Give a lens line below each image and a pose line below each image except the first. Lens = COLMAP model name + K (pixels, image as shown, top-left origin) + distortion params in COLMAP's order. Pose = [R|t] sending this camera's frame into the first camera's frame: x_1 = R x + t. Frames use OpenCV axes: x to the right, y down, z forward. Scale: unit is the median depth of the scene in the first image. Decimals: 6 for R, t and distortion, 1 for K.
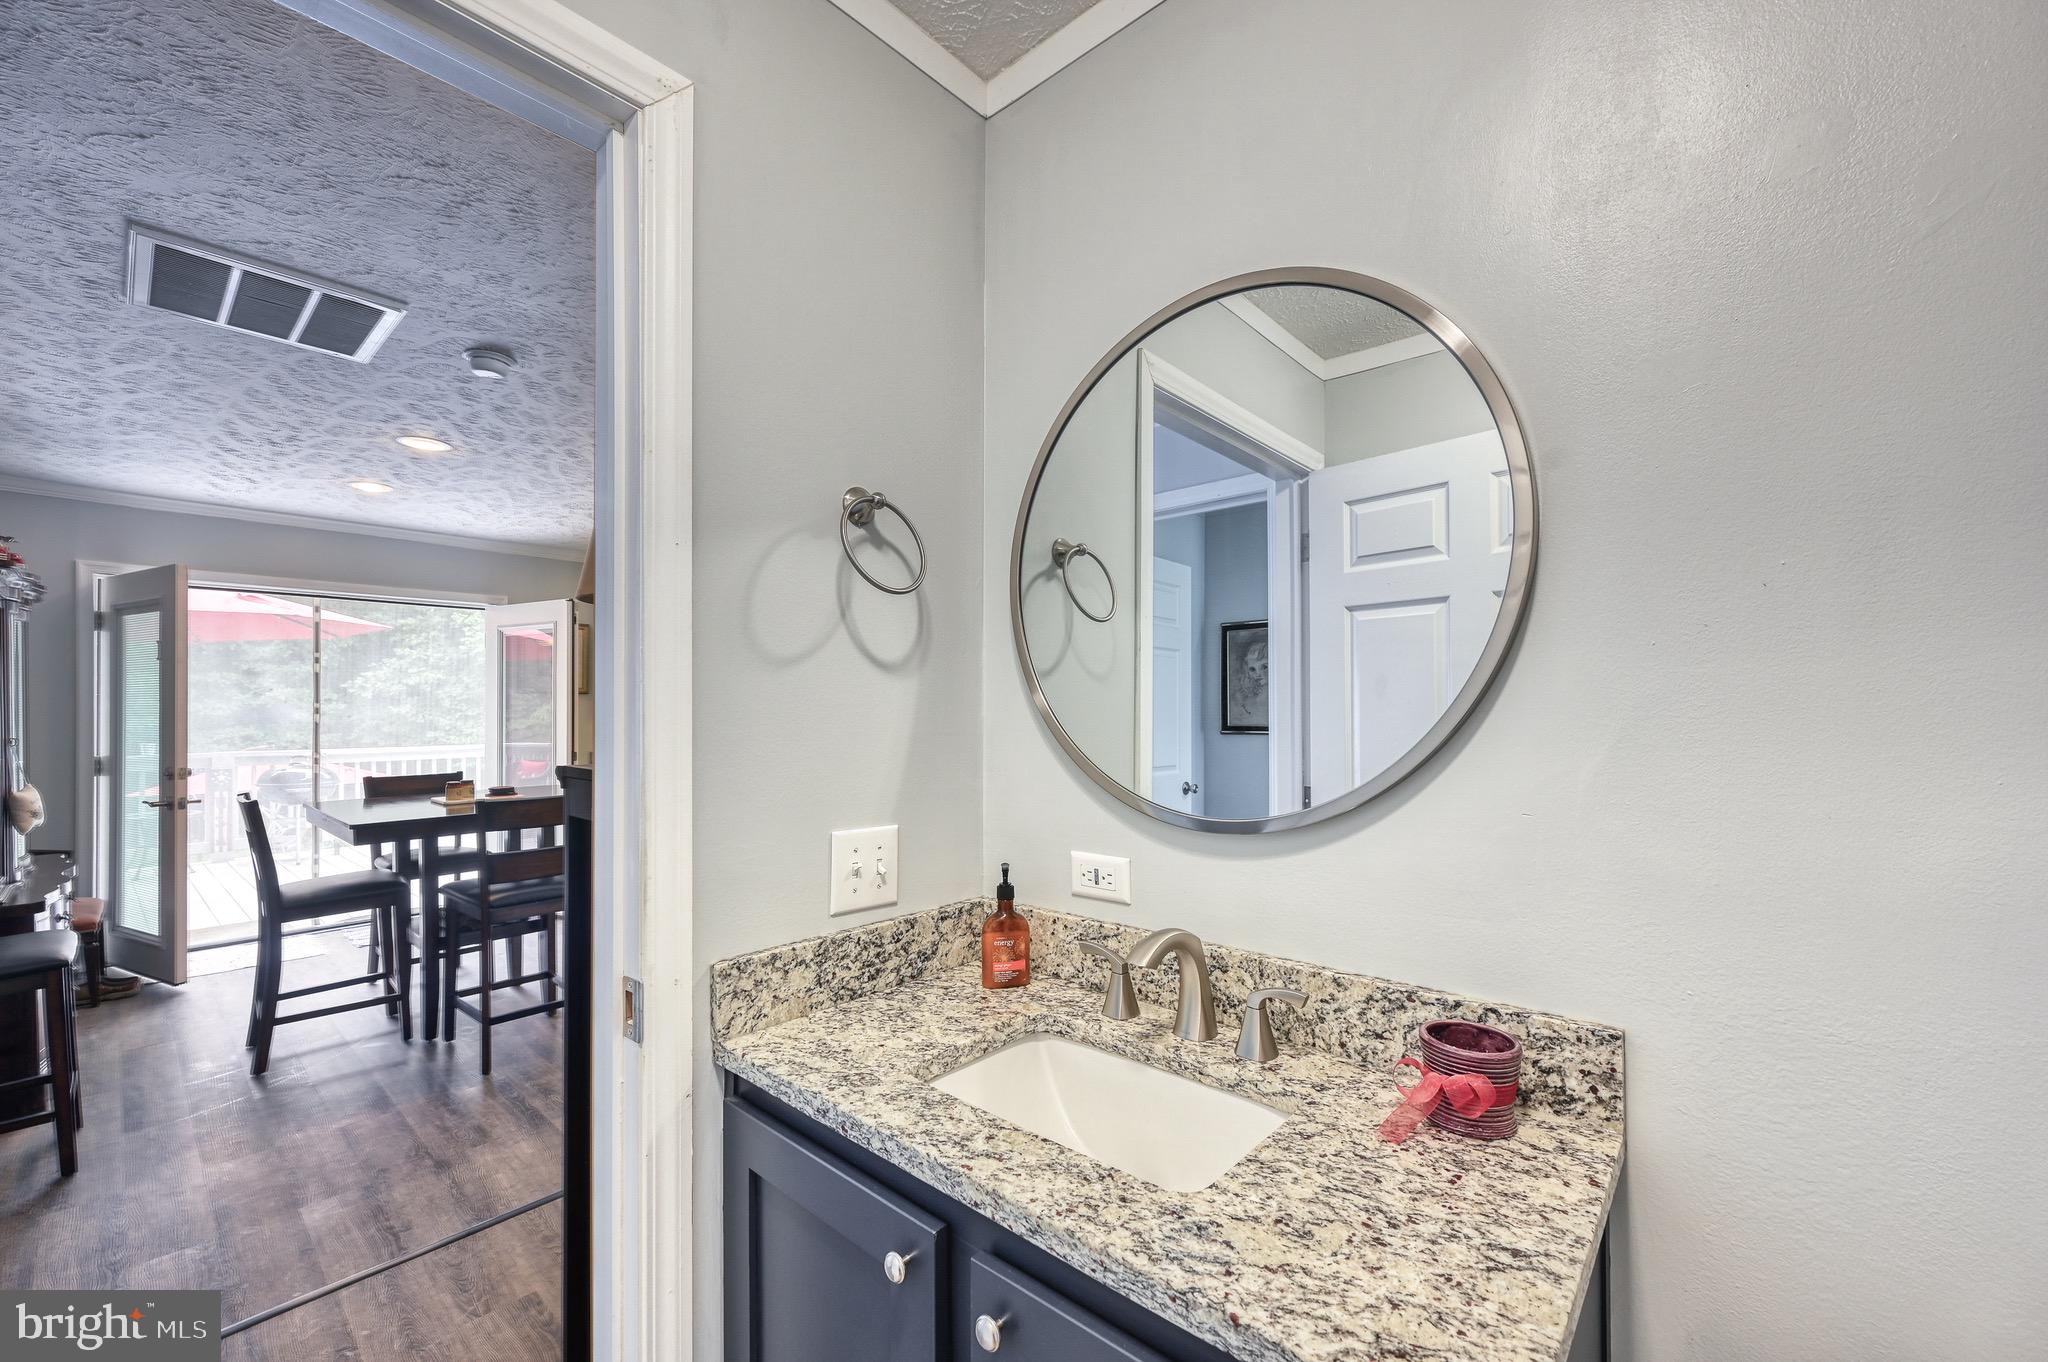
lens RADIAL K [[815.5, 0, 1026.5], [0, 815.5, 695.0], [0, 0, 1]] dist [-0.008598, 0.000143]
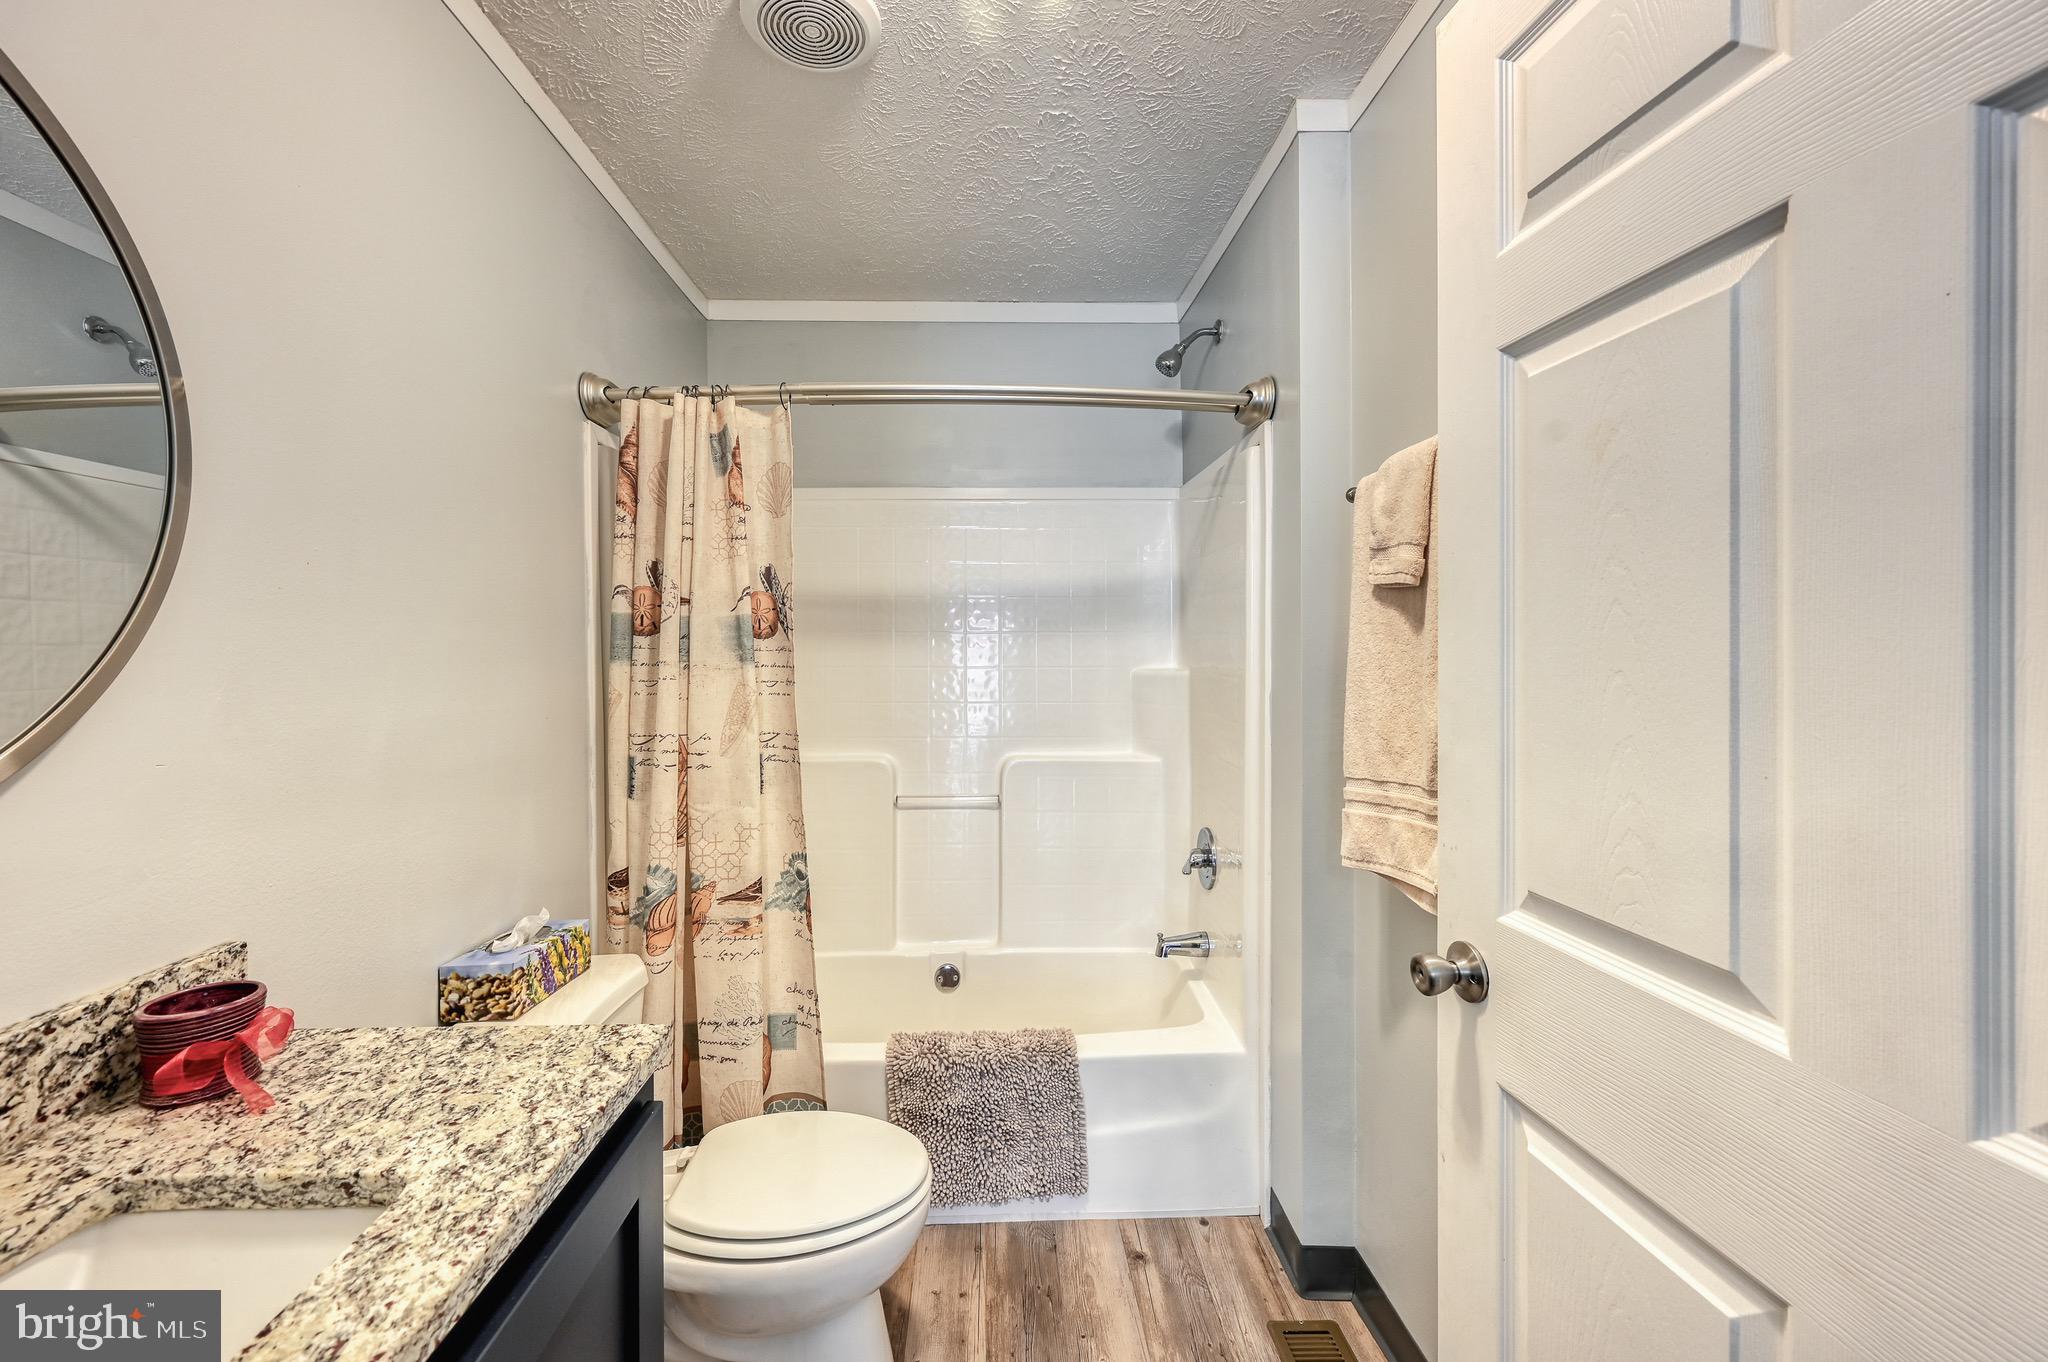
lens RADIAL K [[815.5, 0, 1019.4], [0, 815.5, 659.7], [0, 0, 1]] dist [-0.008598, 0.000143]
pose [[-0.688460, -0.005171, 0.725256, -0.862603], [-0.007241, 0.999974, 0.000257, 0.018965], [-0.725238, -0.005075, -0.688479, 1.041702]]
